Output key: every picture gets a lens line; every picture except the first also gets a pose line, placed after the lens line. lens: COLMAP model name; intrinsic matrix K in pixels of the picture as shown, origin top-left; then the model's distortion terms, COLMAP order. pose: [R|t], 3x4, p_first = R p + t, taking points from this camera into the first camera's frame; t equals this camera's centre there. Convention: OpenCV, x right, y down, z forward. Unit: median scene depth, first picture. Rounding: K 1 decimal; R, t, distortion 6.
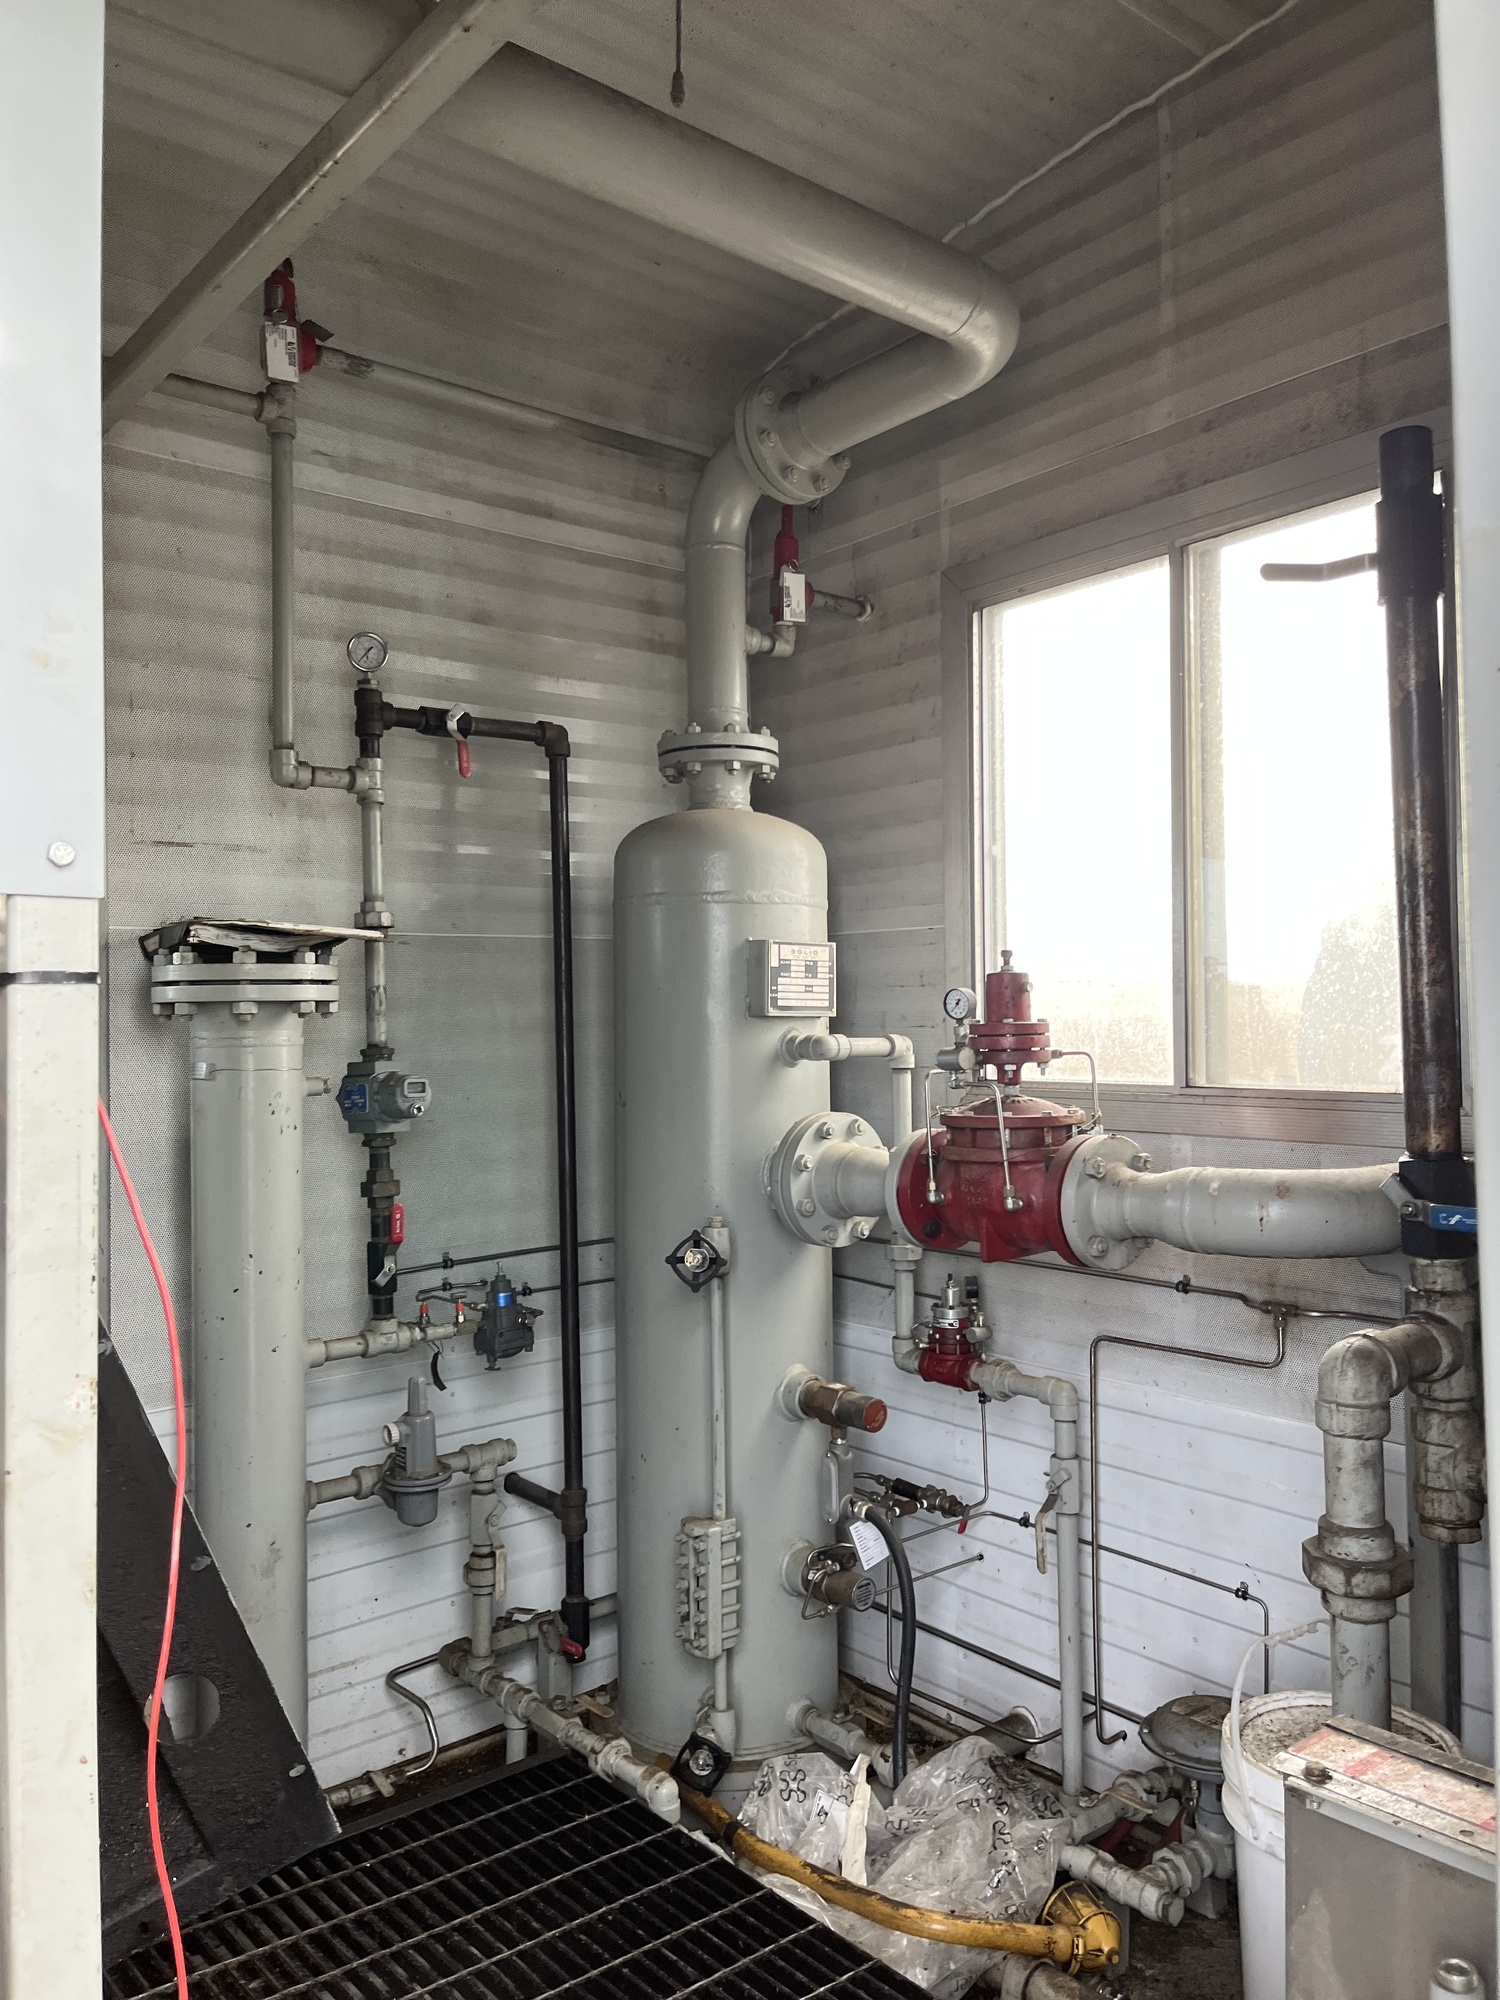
lens RADIAL K [[1526.8, 0, 752.4], [0, 1526.8, 987.2], [0, 0, 1]] dist [0.057964, -0.076430]
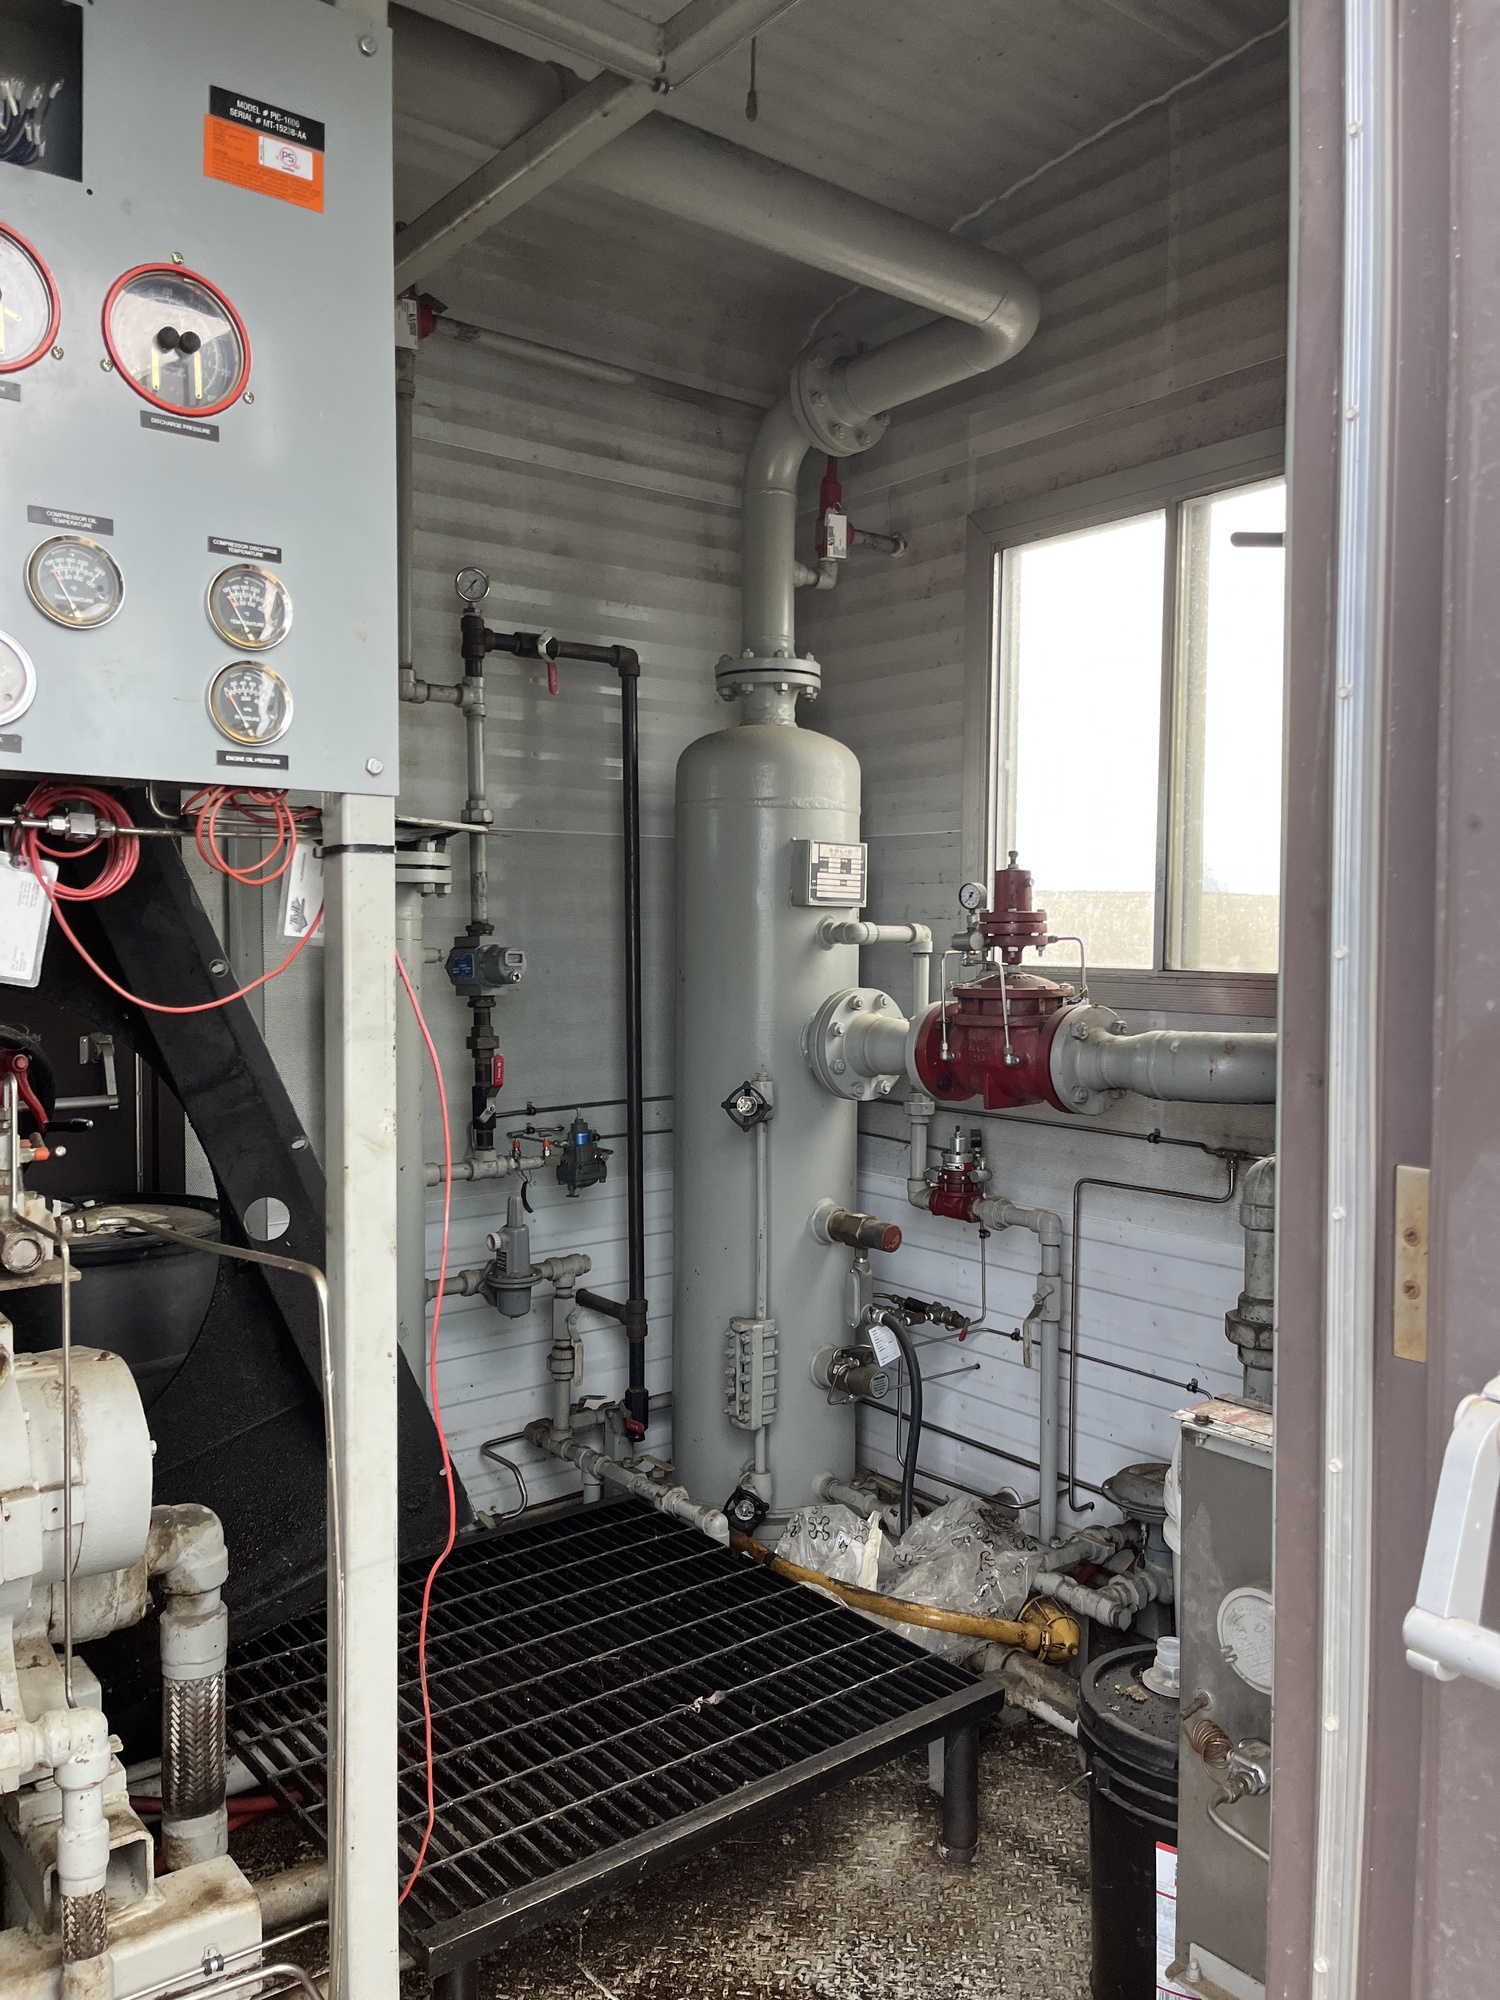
lens RADIAL K [[1526.8, 0, 752.4], [0, 1526.8, 987.2], [0, 0, 1]] dist [0.057964, -0.076430]
pose [[0.999775, 0.019093, -0.009195, -0.021324], [-0.018489, 0.997915, 0.061840, 0.010463], [0.010356, -0.061656, 0.998044, -0.177024]]
